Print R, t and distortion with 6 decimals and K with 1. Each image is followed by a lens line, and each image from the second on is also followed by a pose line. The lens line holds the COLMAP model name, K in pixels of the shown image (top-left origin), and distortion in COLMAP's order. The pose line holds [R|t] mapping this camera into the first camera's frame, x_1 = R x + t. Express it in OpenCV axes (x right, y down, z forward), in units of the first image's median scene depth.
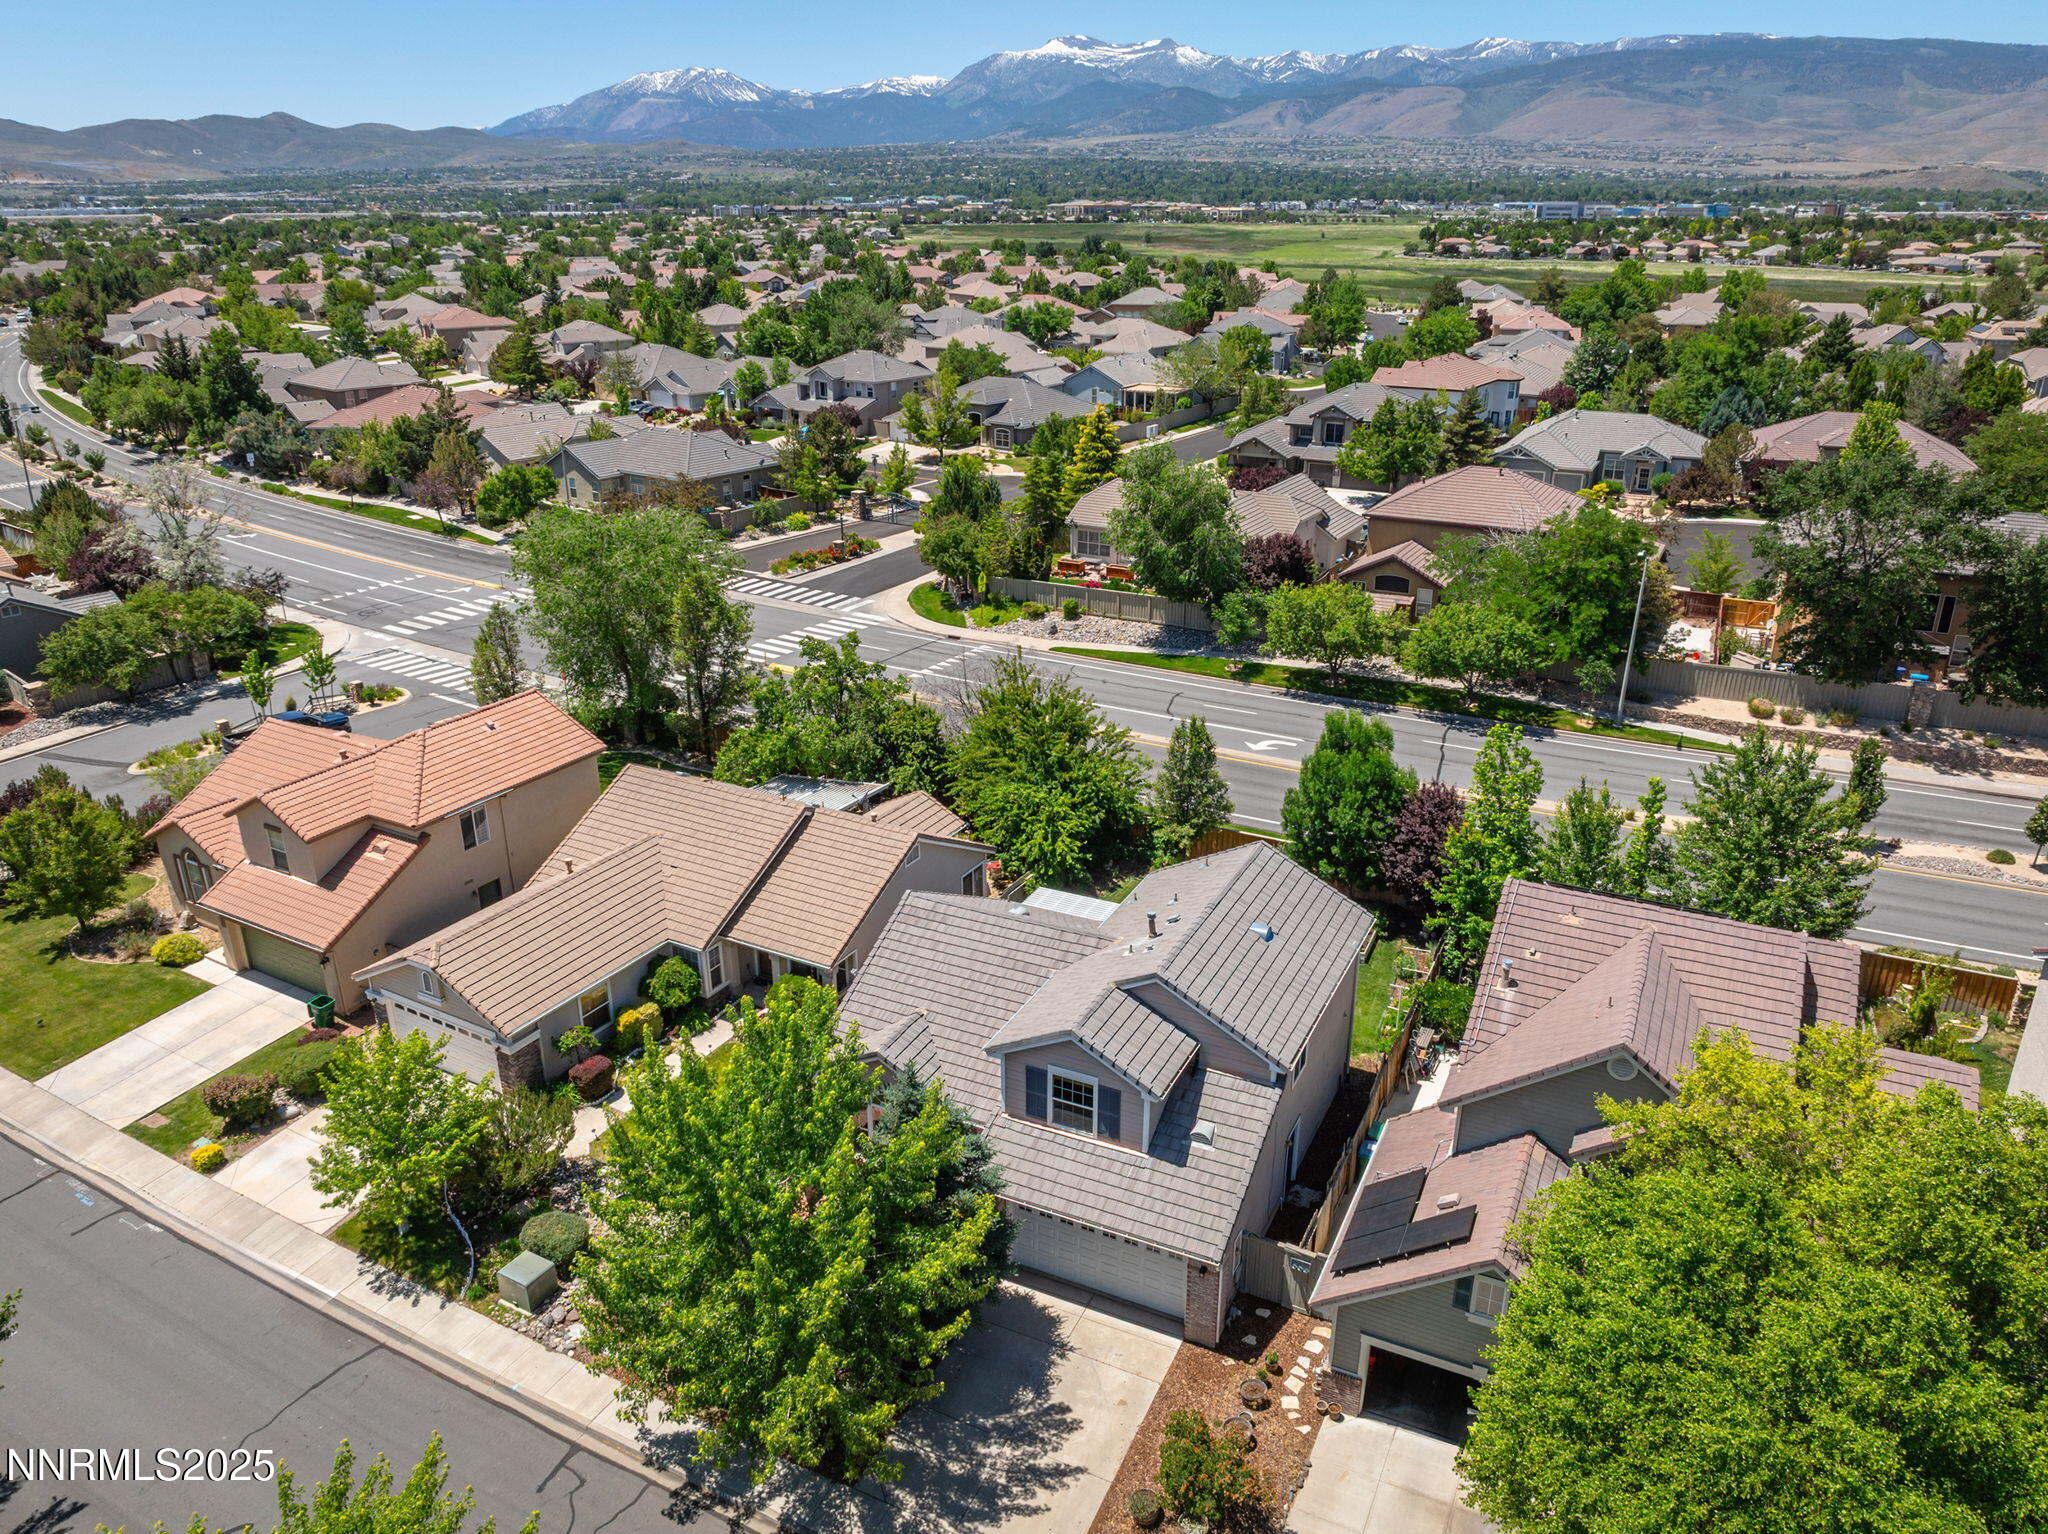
lens RADIAL K [[1439.3, 0, 1023.3], [0, 1439.3, 761.5], [0, 0, 1]] dist [-0.029364, 0.015010]
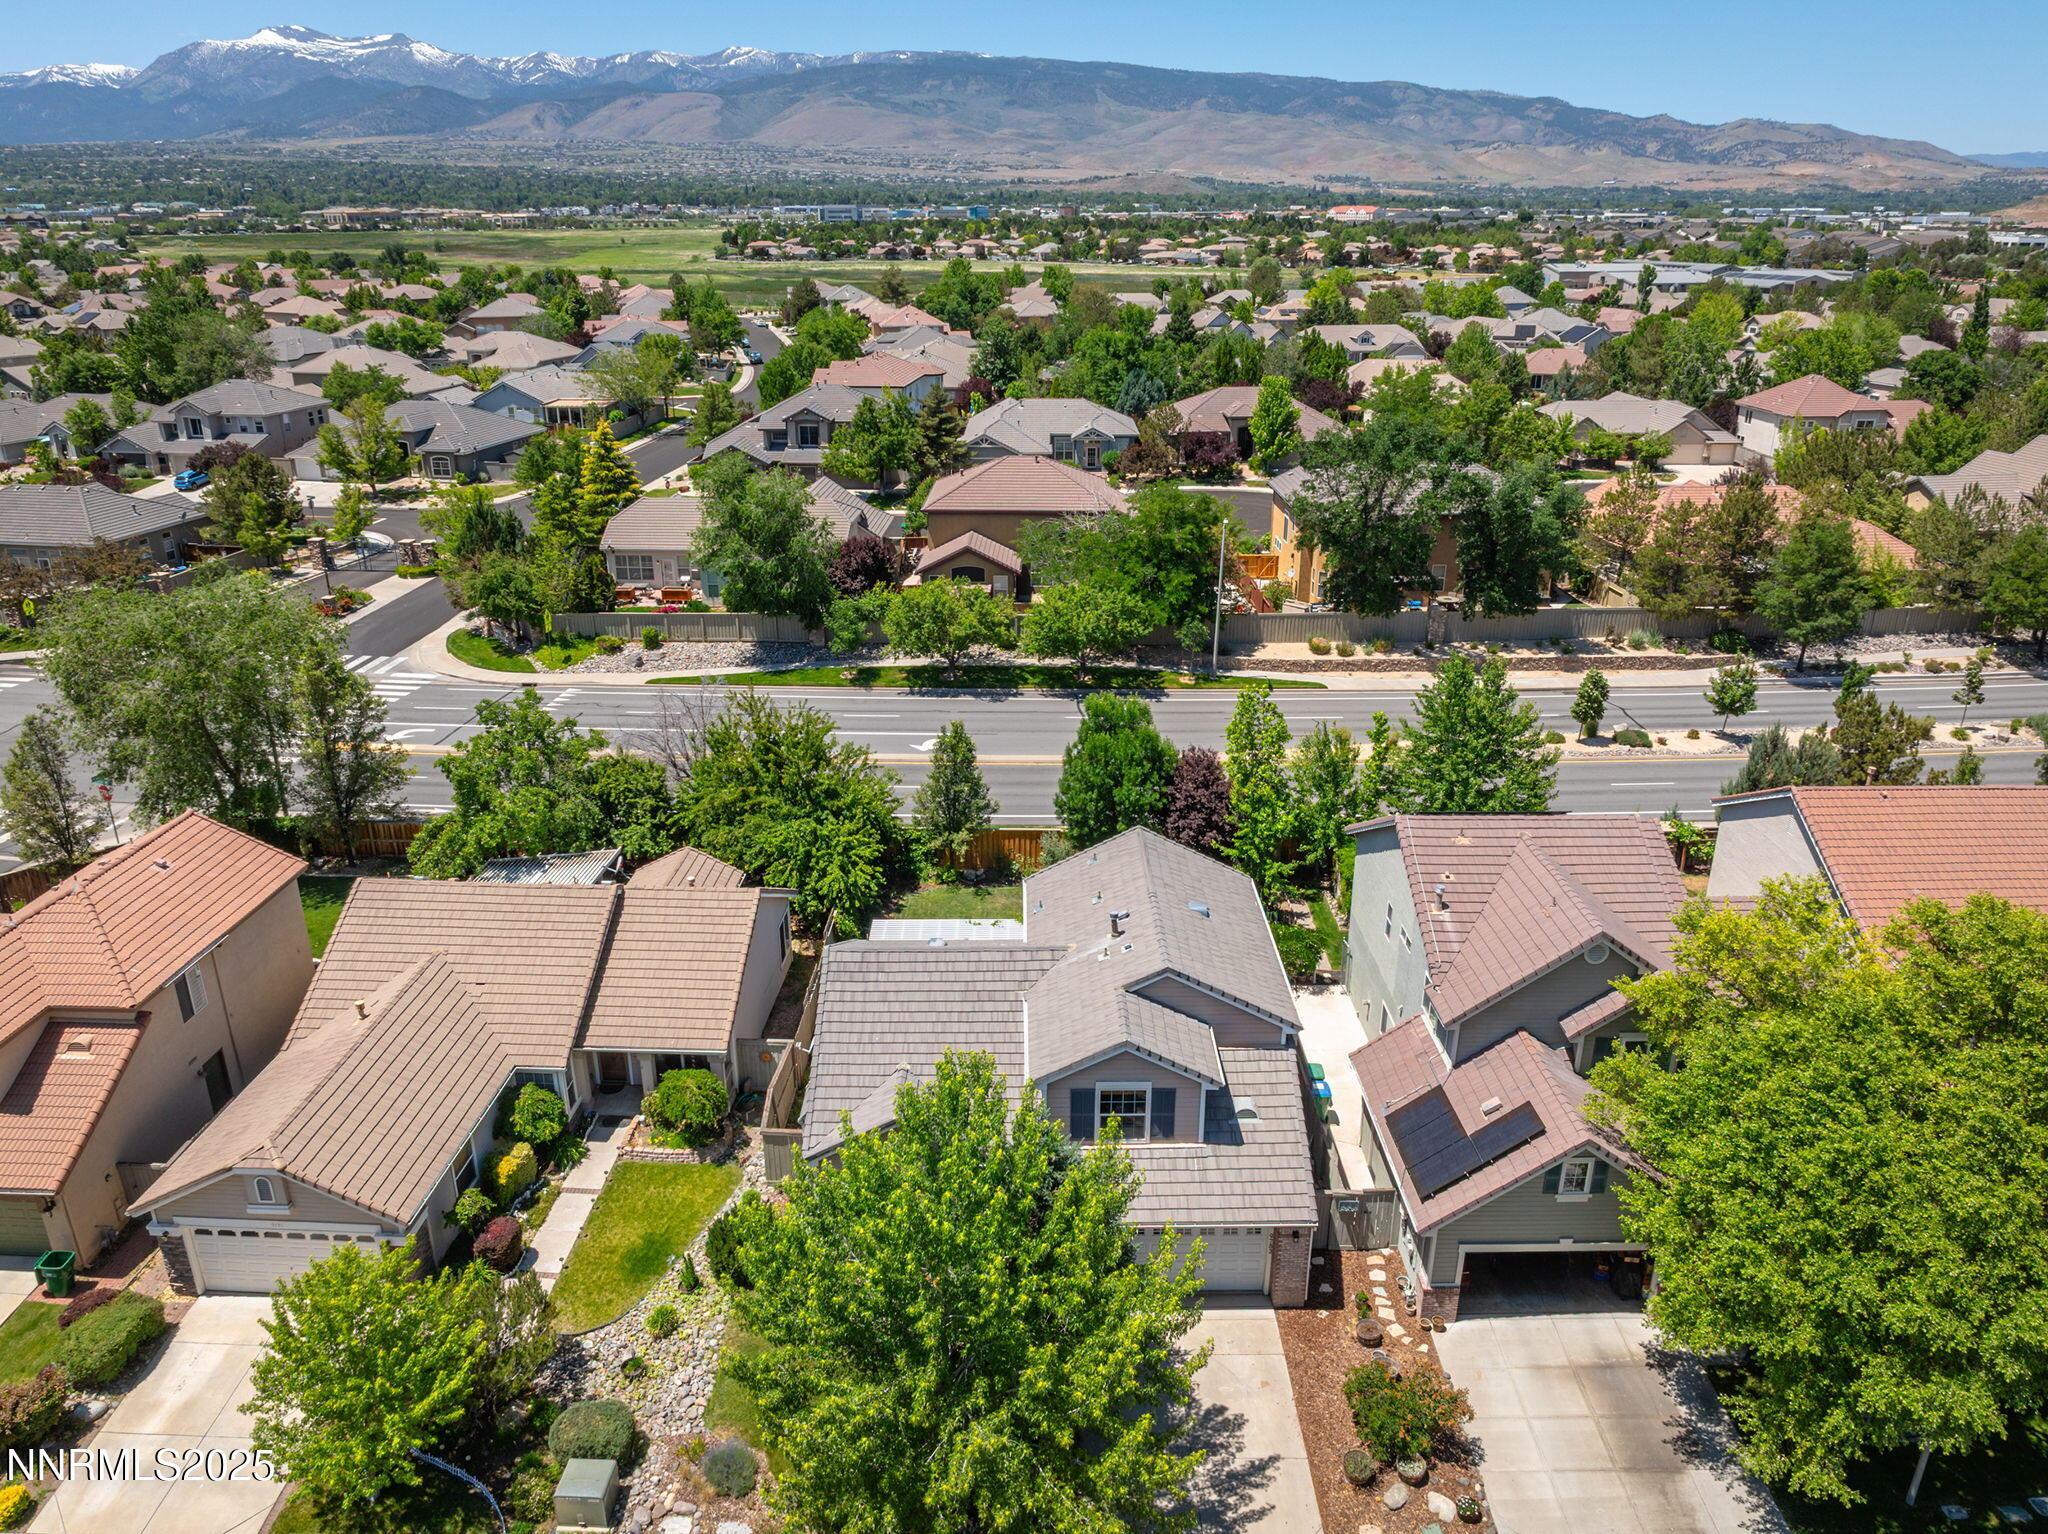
lens RADIAL K [[1439.3, 0, 1022.6], [0, 1439.3, 763.6], [0, 0, 1]] dist [-0.029364, 0.015010]
pose [[0.894132, -0.160696, 0.417977, -0.301134], [0.161391, 0.986306, 0.033951, -0.033871], [-0.417710, 0.037101, 0.907823, 0.090616]]
